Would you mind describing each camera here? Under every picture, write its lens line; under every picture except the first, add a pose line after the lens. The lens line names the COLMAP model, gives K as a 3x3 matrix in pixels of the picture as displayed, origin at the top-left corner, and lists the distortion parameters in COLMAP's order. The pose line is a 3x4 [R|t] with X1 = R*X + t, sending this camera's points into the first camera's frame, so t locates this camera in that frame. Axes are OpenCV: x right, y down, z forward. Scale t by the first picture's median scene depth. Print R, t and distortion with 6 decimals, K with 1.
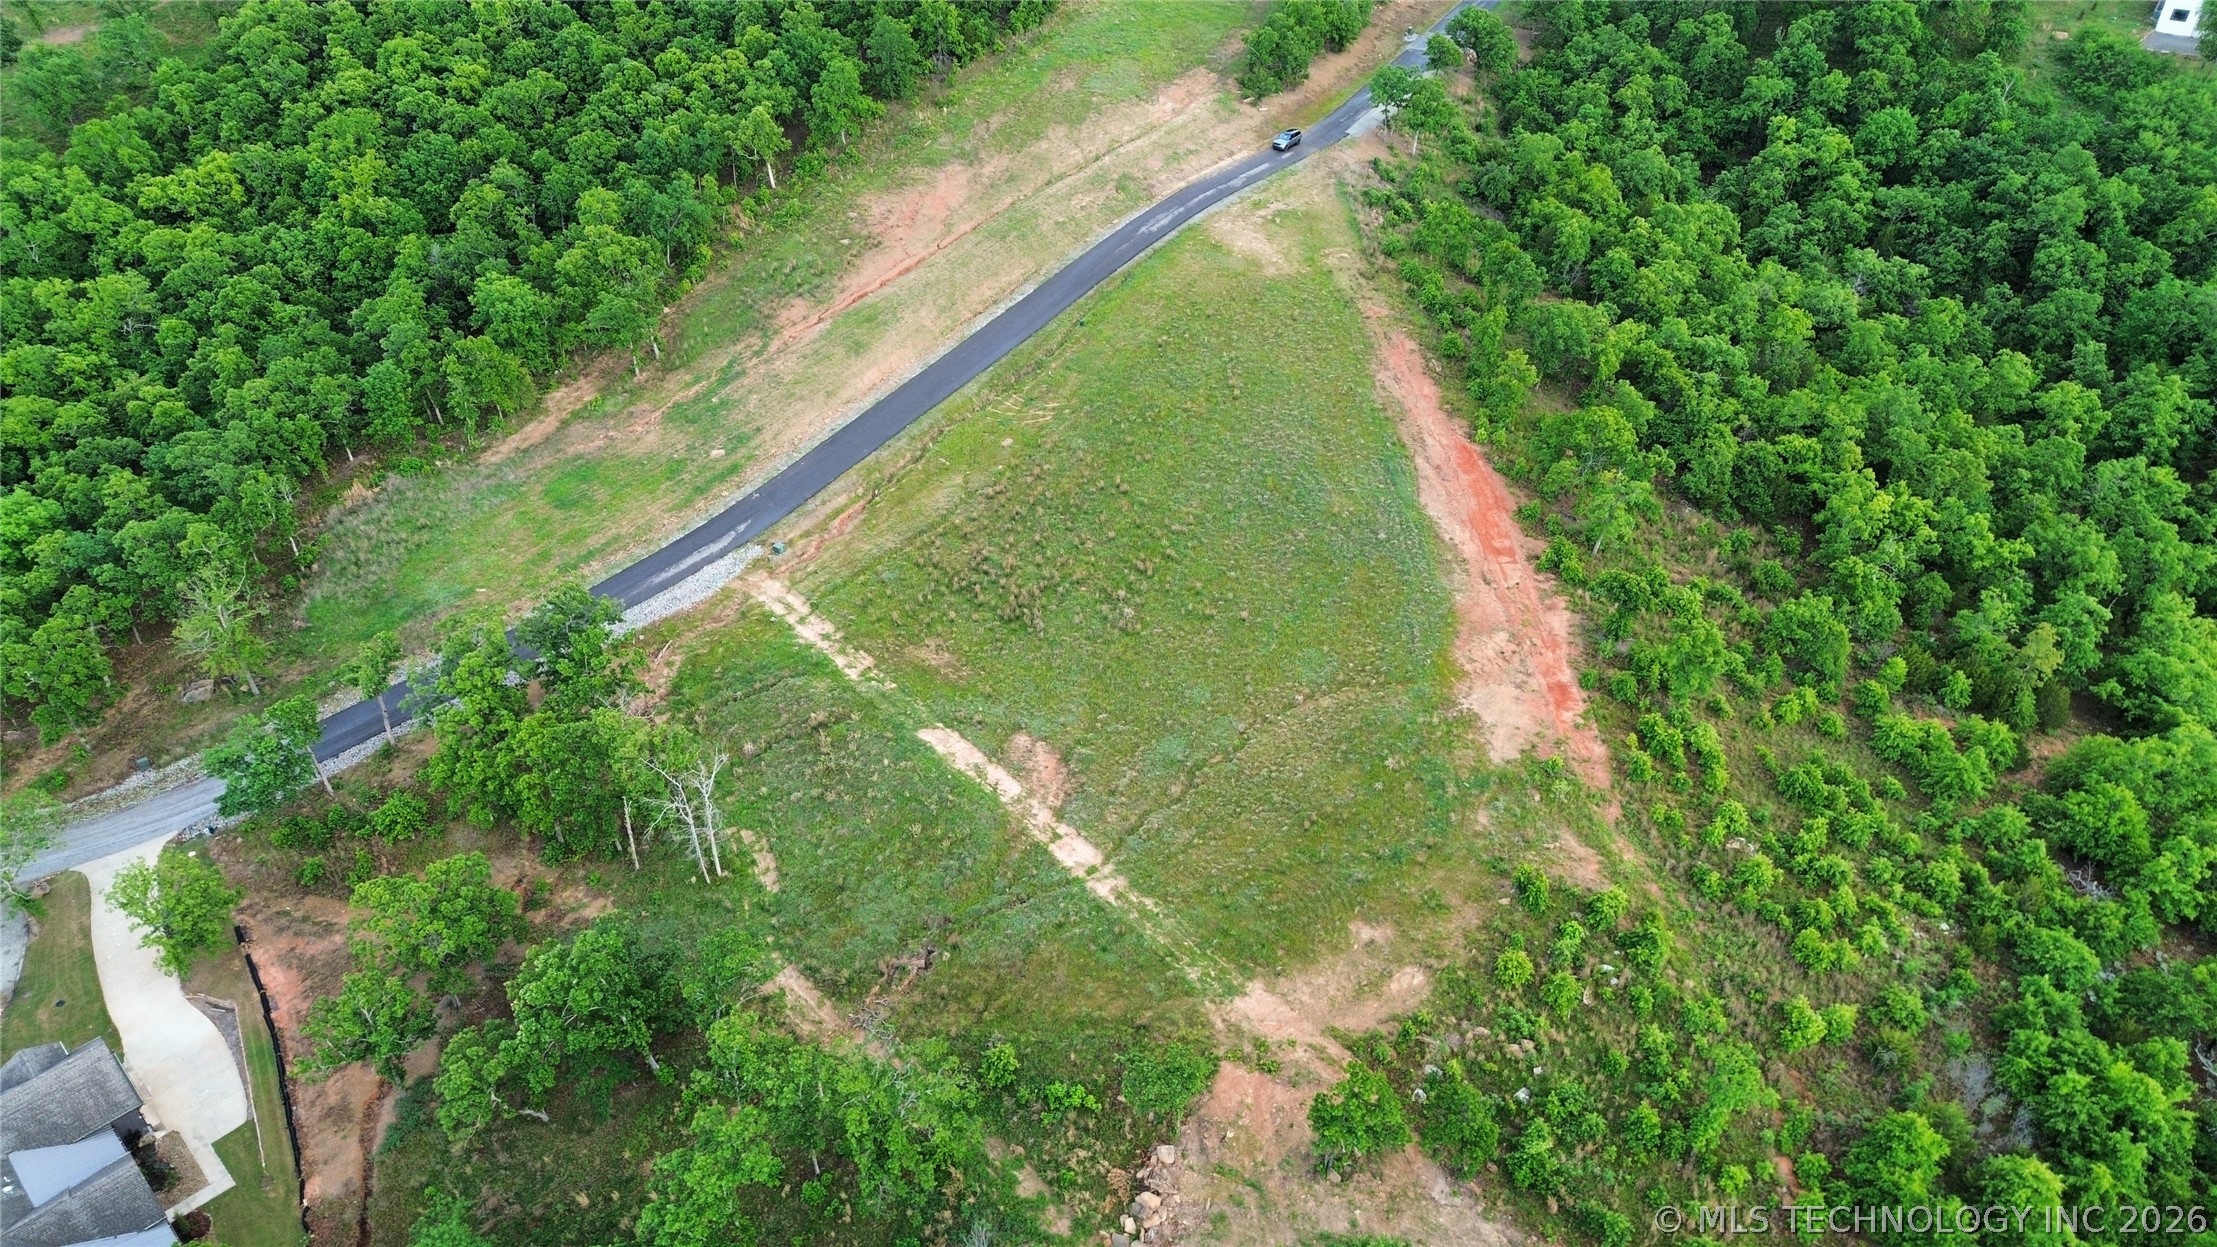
lens RADIAL K [[1545.8, 0, 1114.6], [0, 1545.8, 638.7], [0, 0, 1]] dist [0.077714, -0.072904]
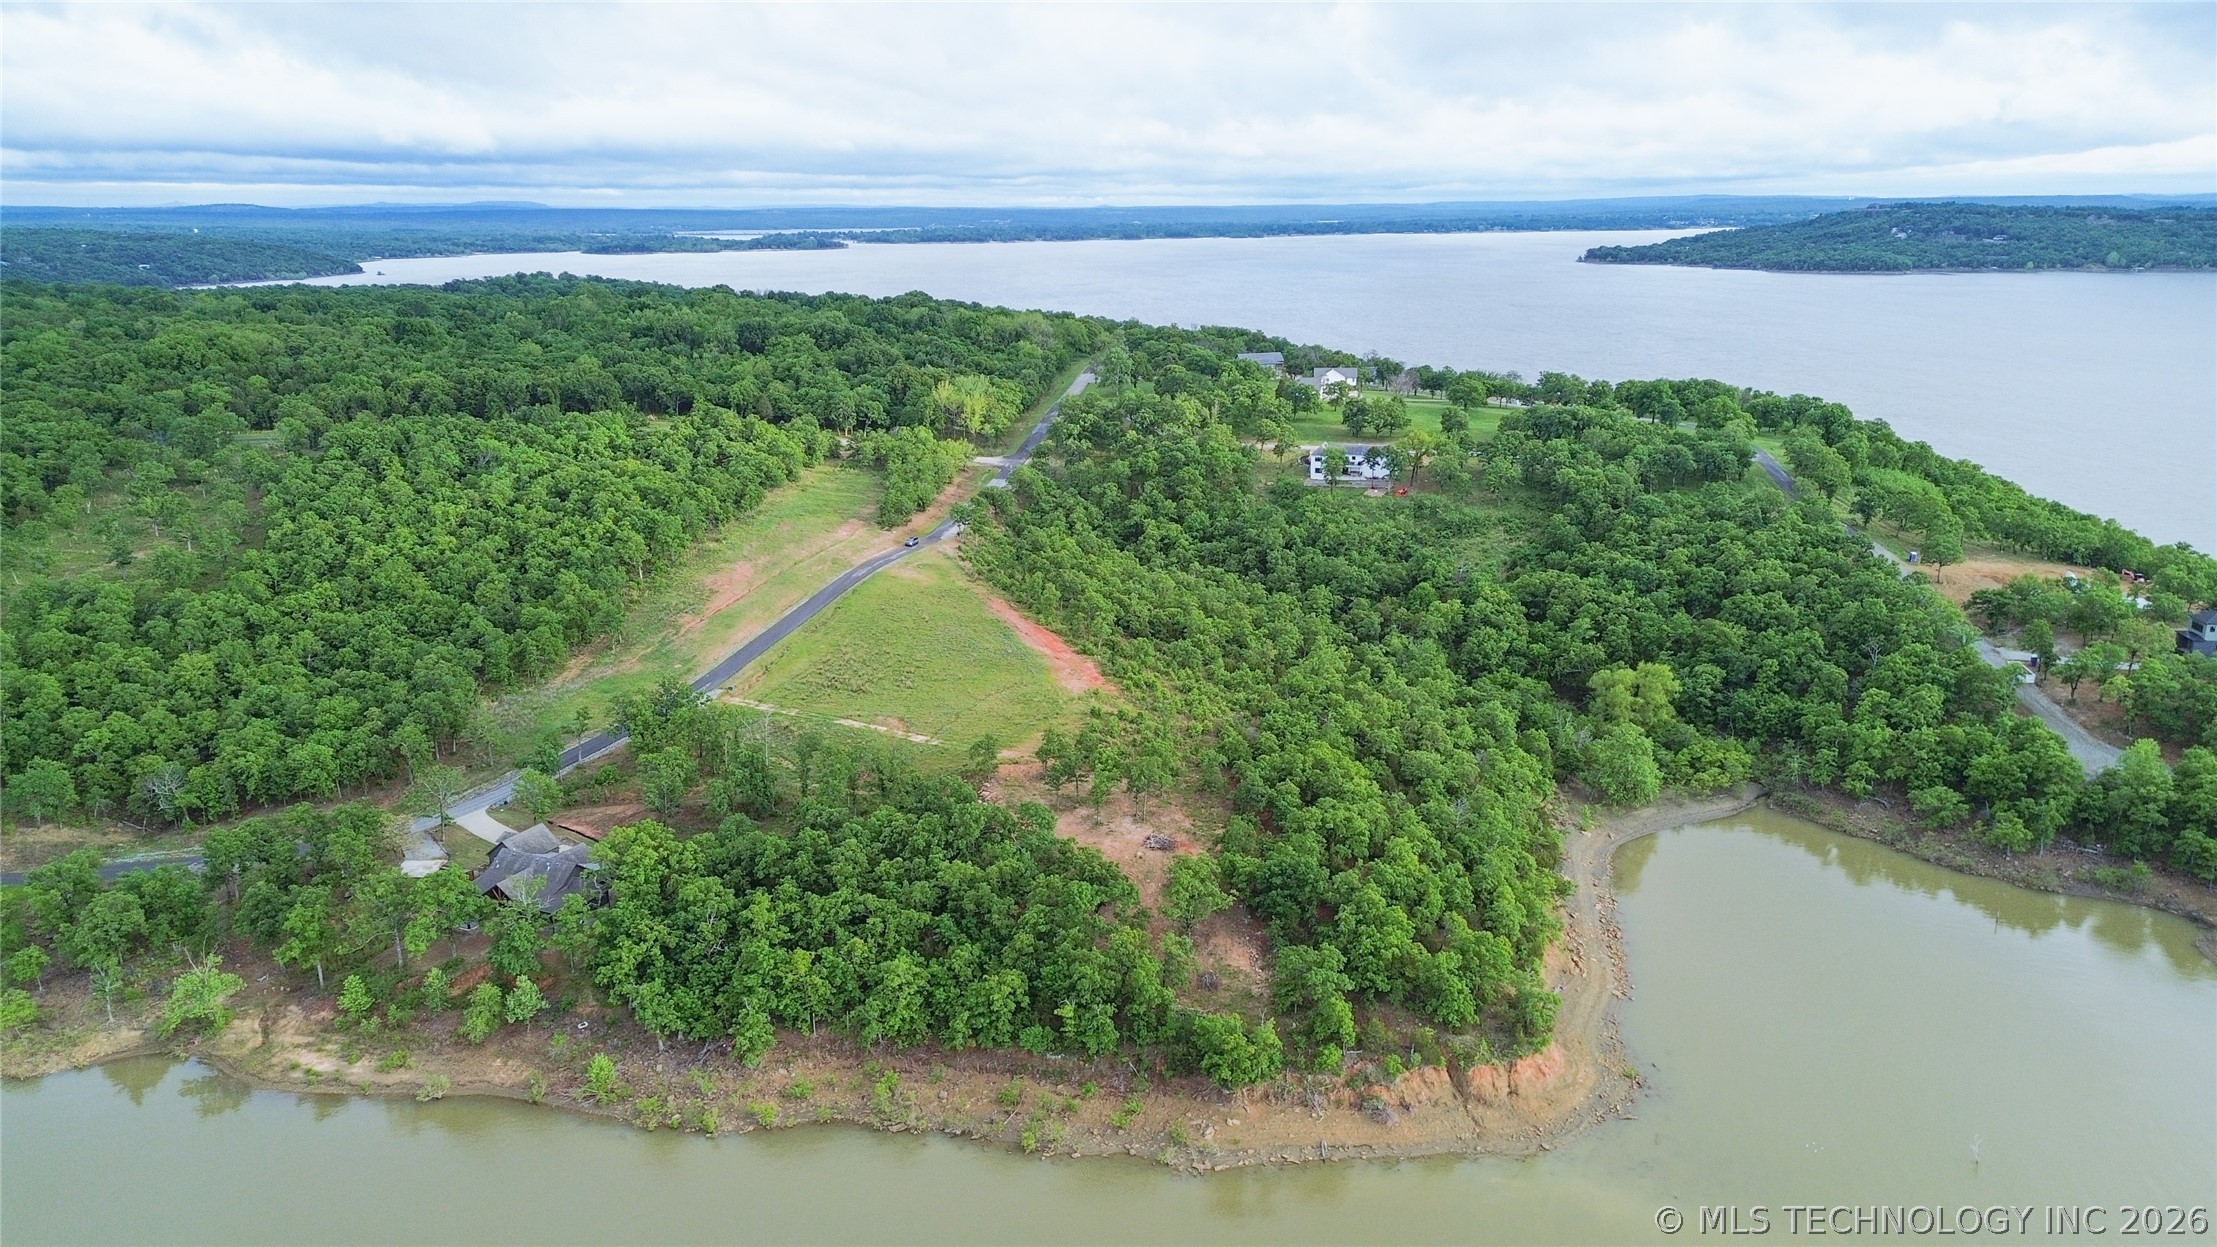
lens RADIAL K [[1545.8, 0, 1106.6], [0, 1545.8, 640.1], [0, 0, 1]] dist [0.077714, -0.072904]
pose [[0.944755, -0.088979, 0.315468, -0.294655], [0.199310, 0.920023, -0.337391, 0.518176], [-0.260217, 0.381628, 0.886931, -0.761455]]
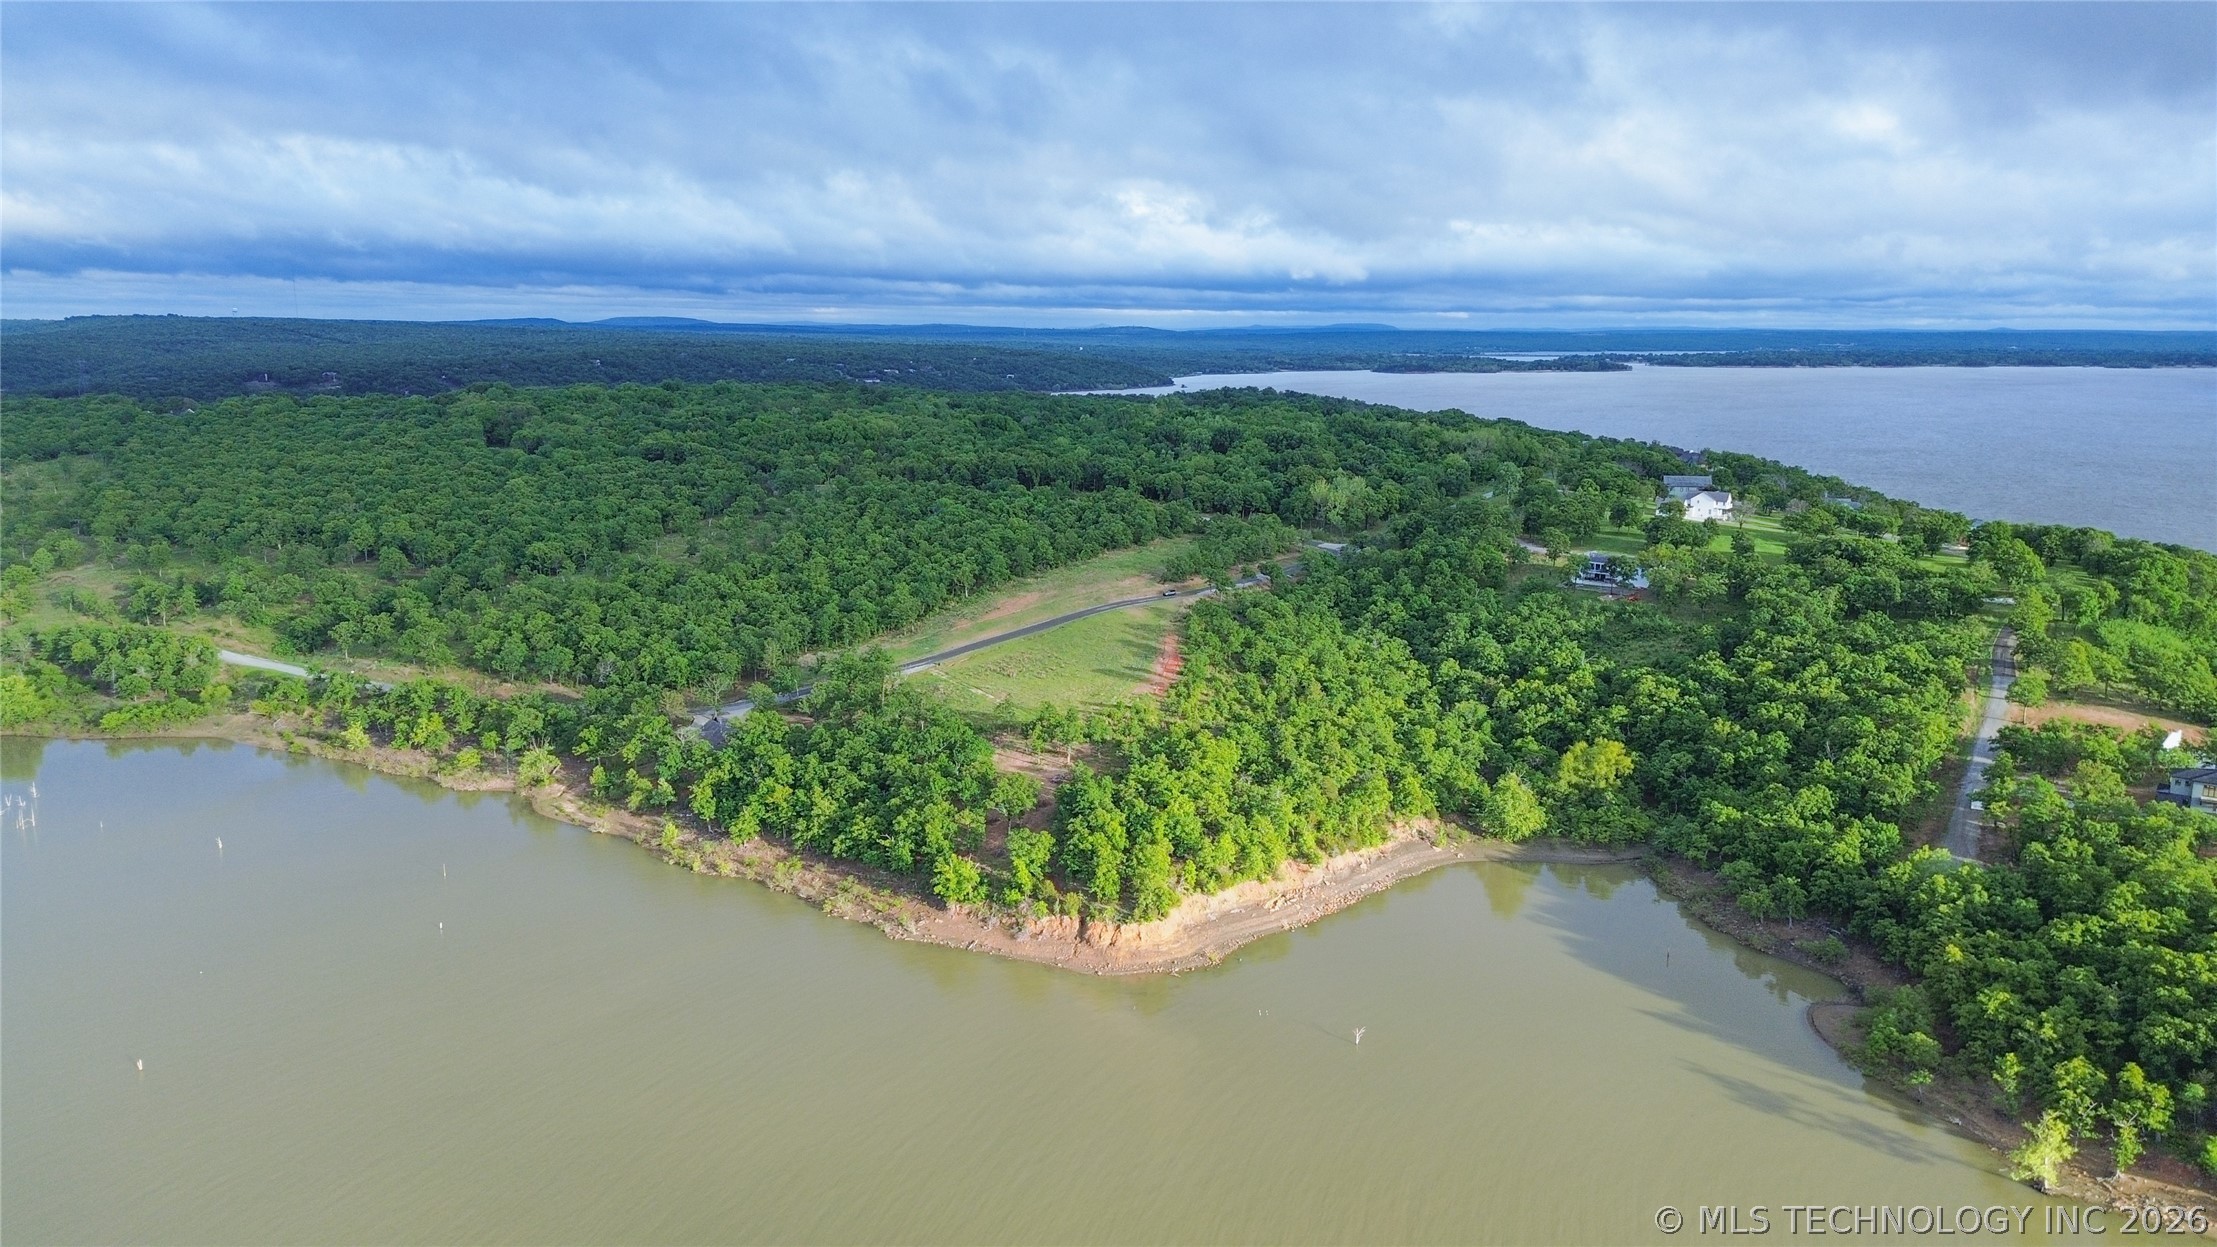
lens RADIAL K [[1545.8, 0, 1116.9], [0, 1545.8, 604.8], [0, 0, 1]] dist [0.077714, -0.072904]
pose [[0.984908, 0.042411, -0.167800, 0.473416], [-0.114069, 0.888217, -0.445038, 0.864297], [0.130168, 0.457462, 0.879650, -1.263112]]
